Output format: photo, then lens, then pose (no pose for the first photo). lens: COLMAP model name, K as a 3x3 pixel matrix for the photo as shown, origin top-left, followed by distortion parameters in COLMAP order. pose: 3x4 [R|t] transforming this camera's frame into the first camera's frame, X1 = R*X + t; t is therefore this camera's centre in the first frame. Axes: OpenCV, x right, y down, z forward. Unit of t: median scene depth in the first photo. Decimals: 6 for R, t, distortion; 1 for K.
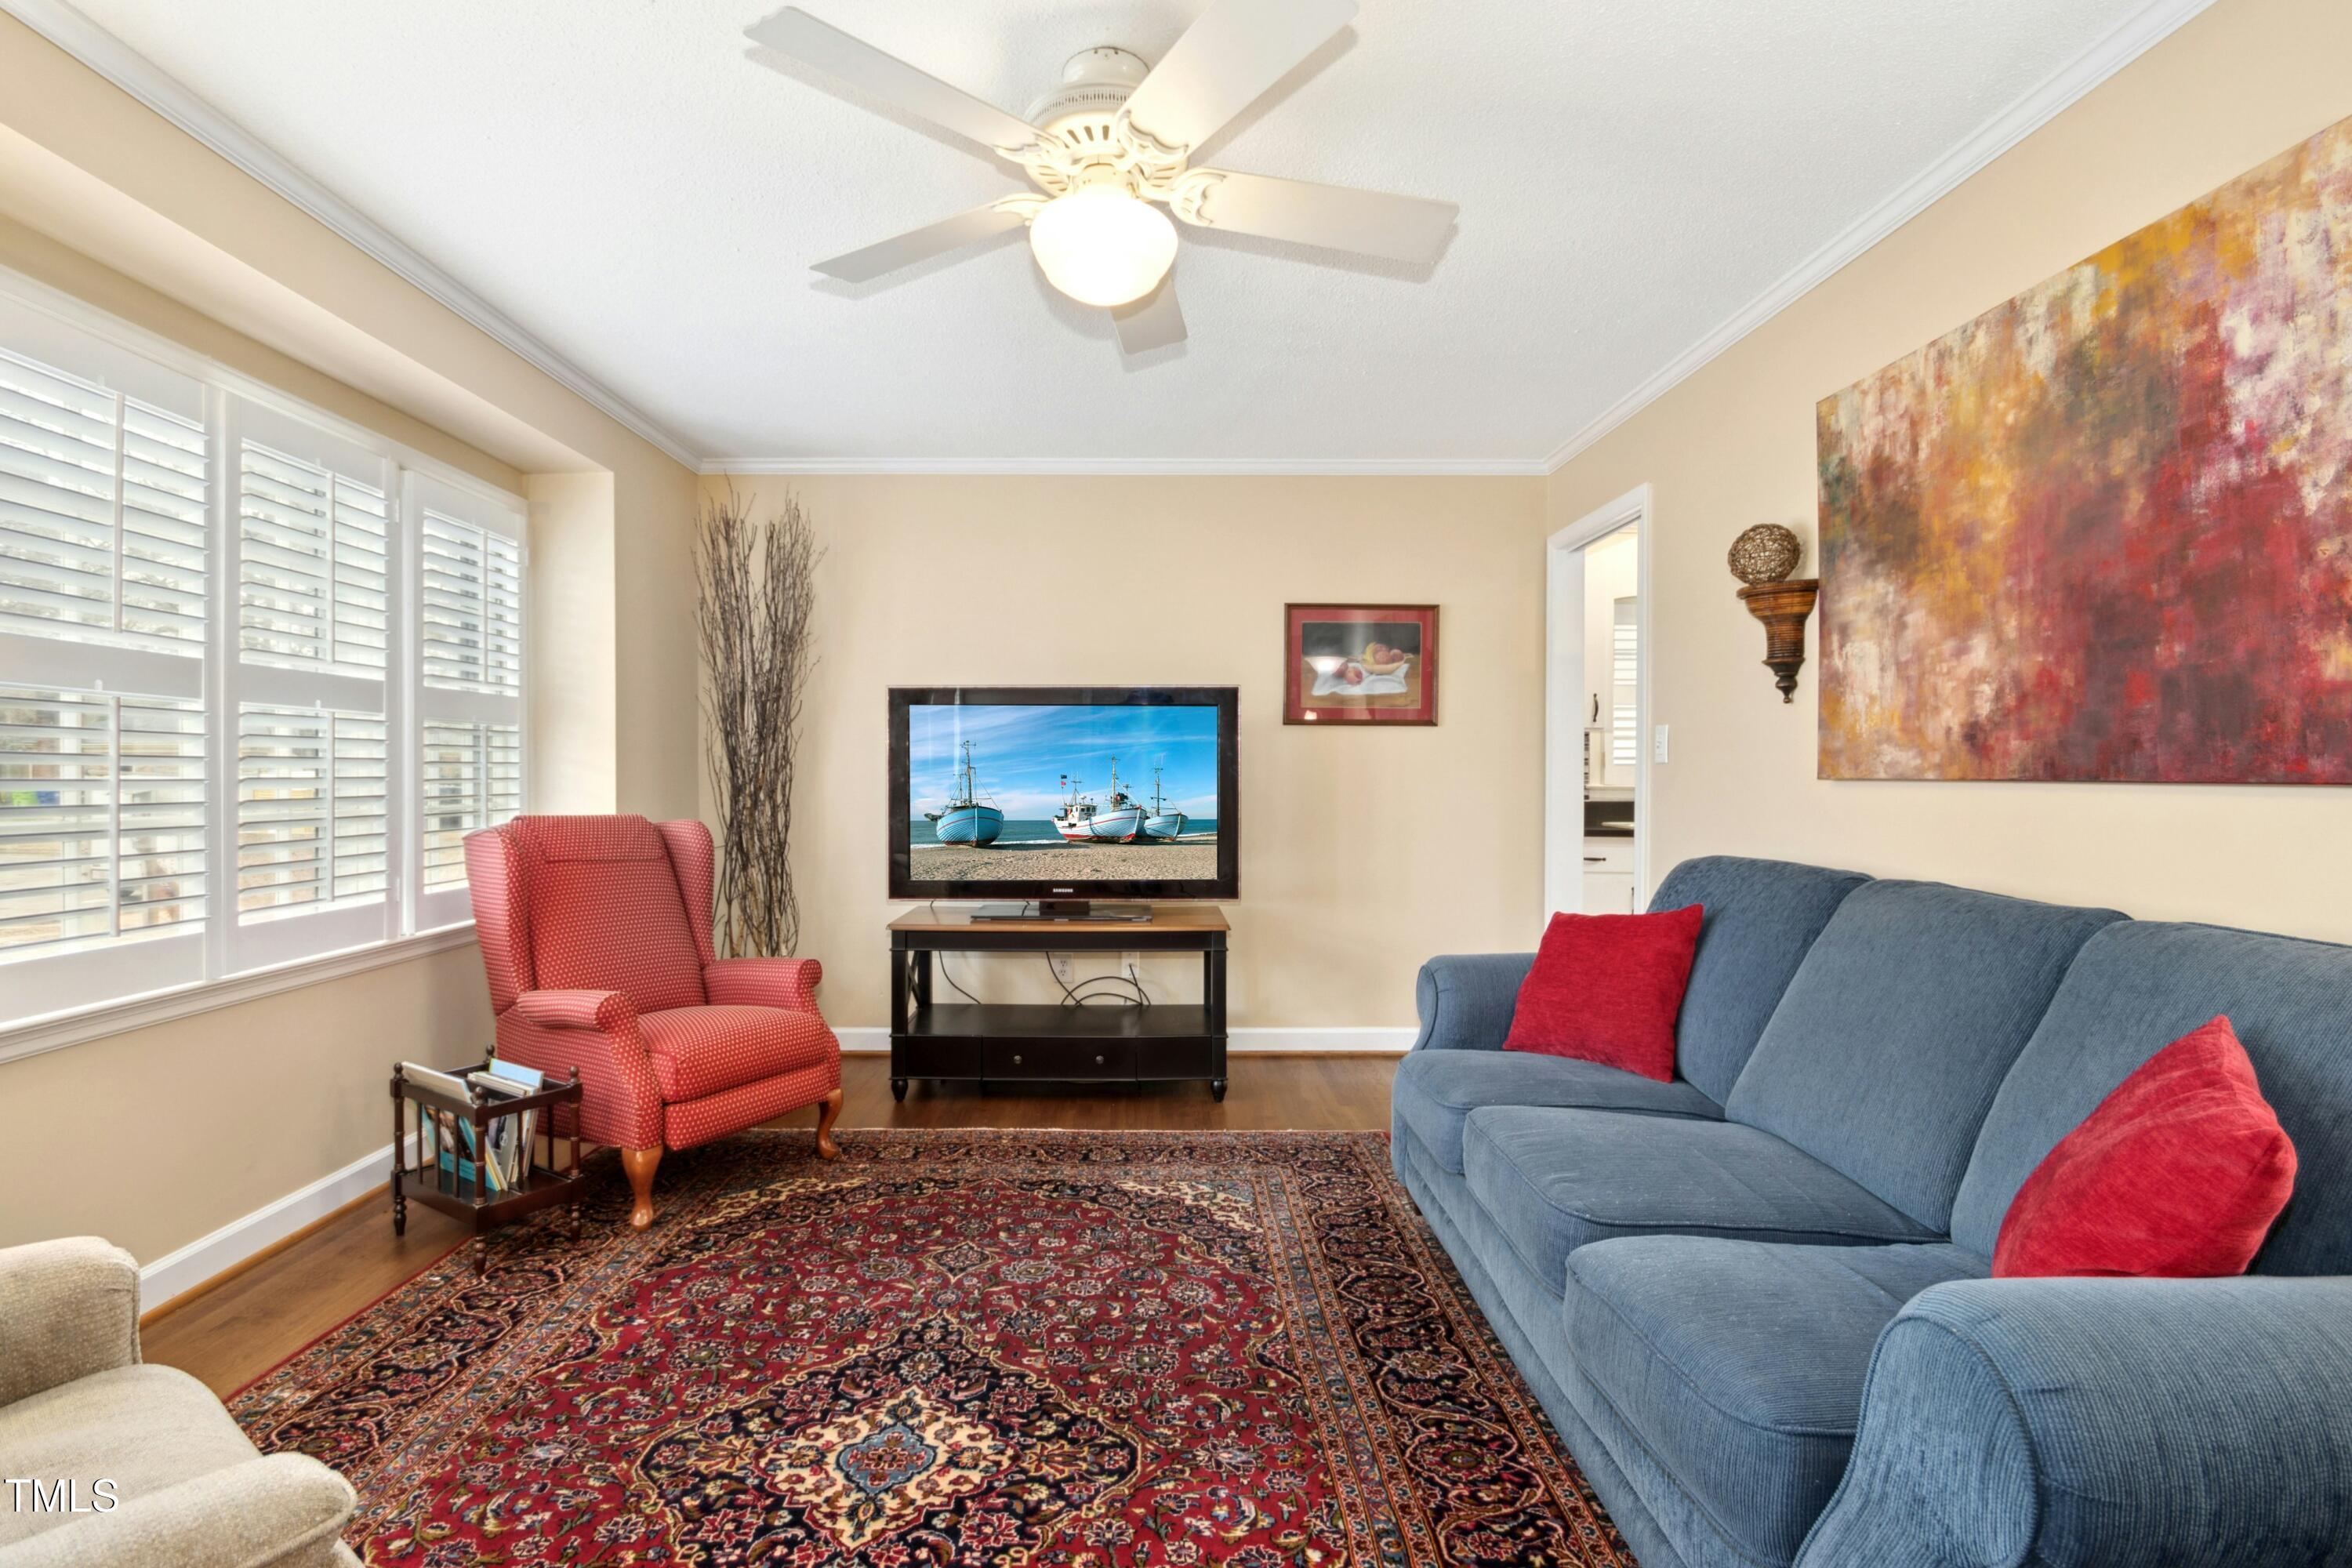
lens RADIAL K [[1127.9, 0, 1175.4], [0, 1127.9, 759.1], [0, 0, 1]] dist [-0.005209, -0.001140]
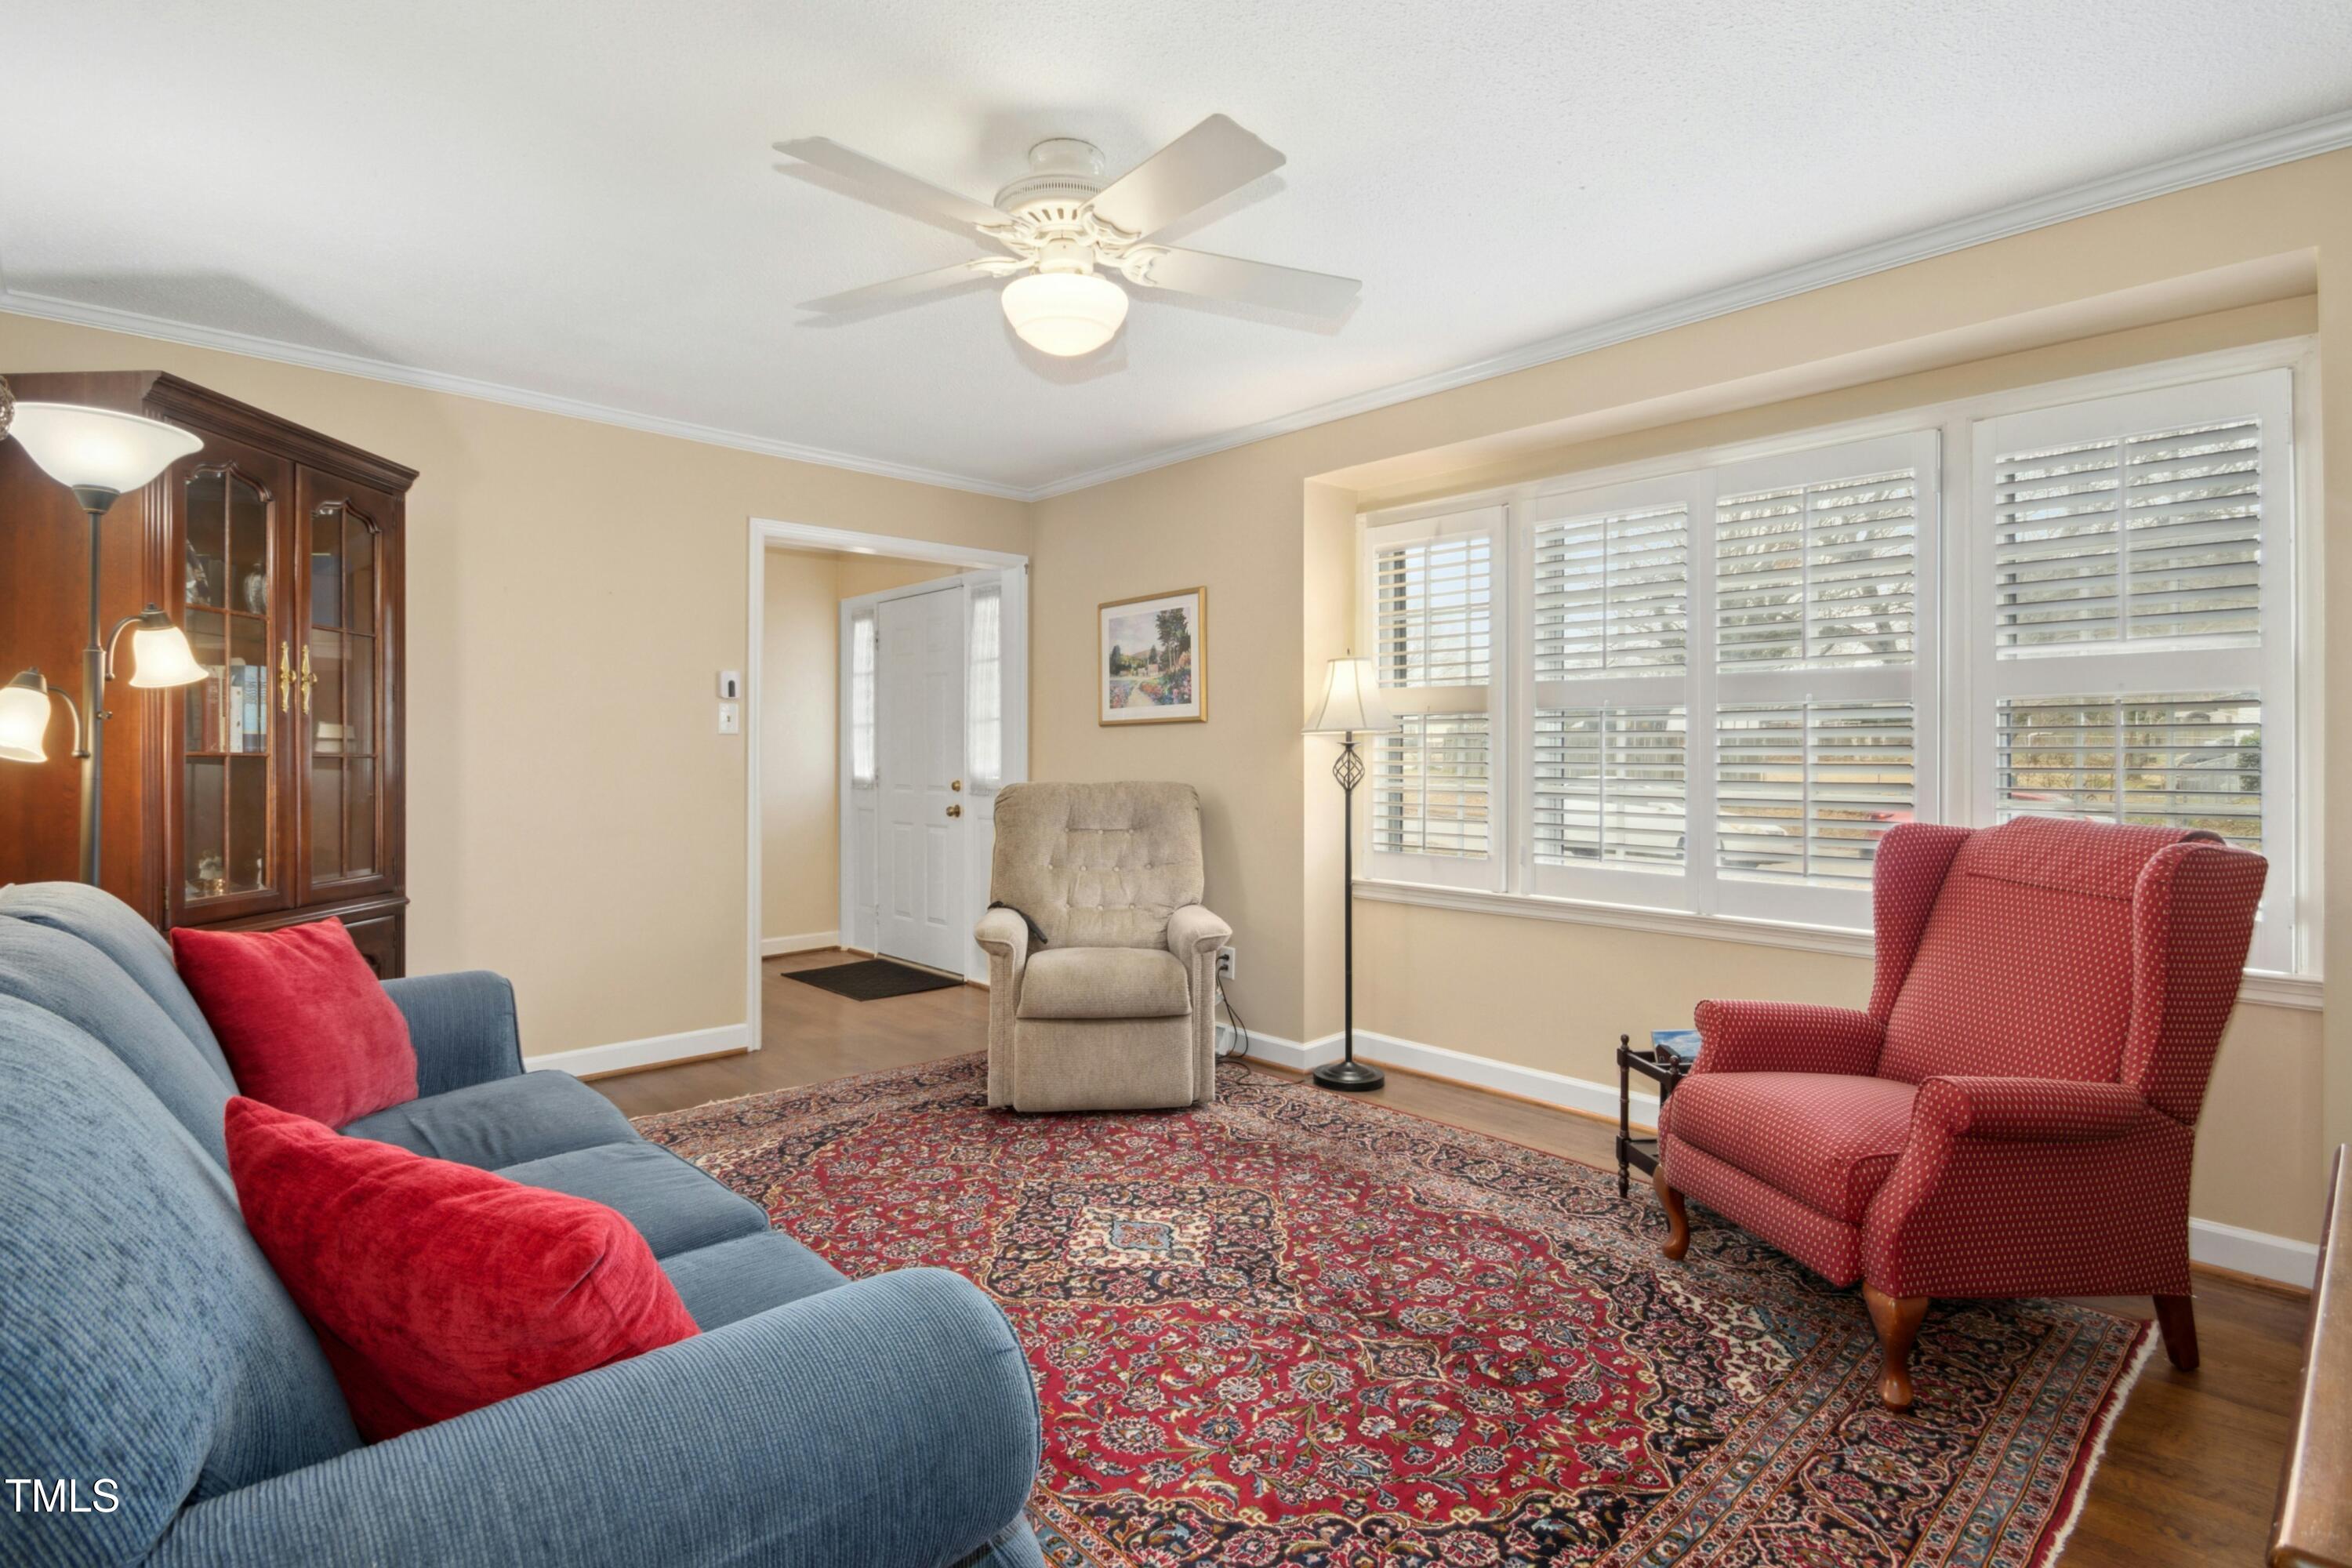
lens RADIAL K [[1127.9, 0, 1175.4], [0, 1127.9, 759.1], [0, 0, 1]] dist [-0.005209, -0.001140]
pose [[-0.754283, 0.000574, -0.656549, 0.554692], [0.004891, 0.999977, -0.004745, 0.011598], [0.656531, -0.006790, -0.754268, 1.779687]]
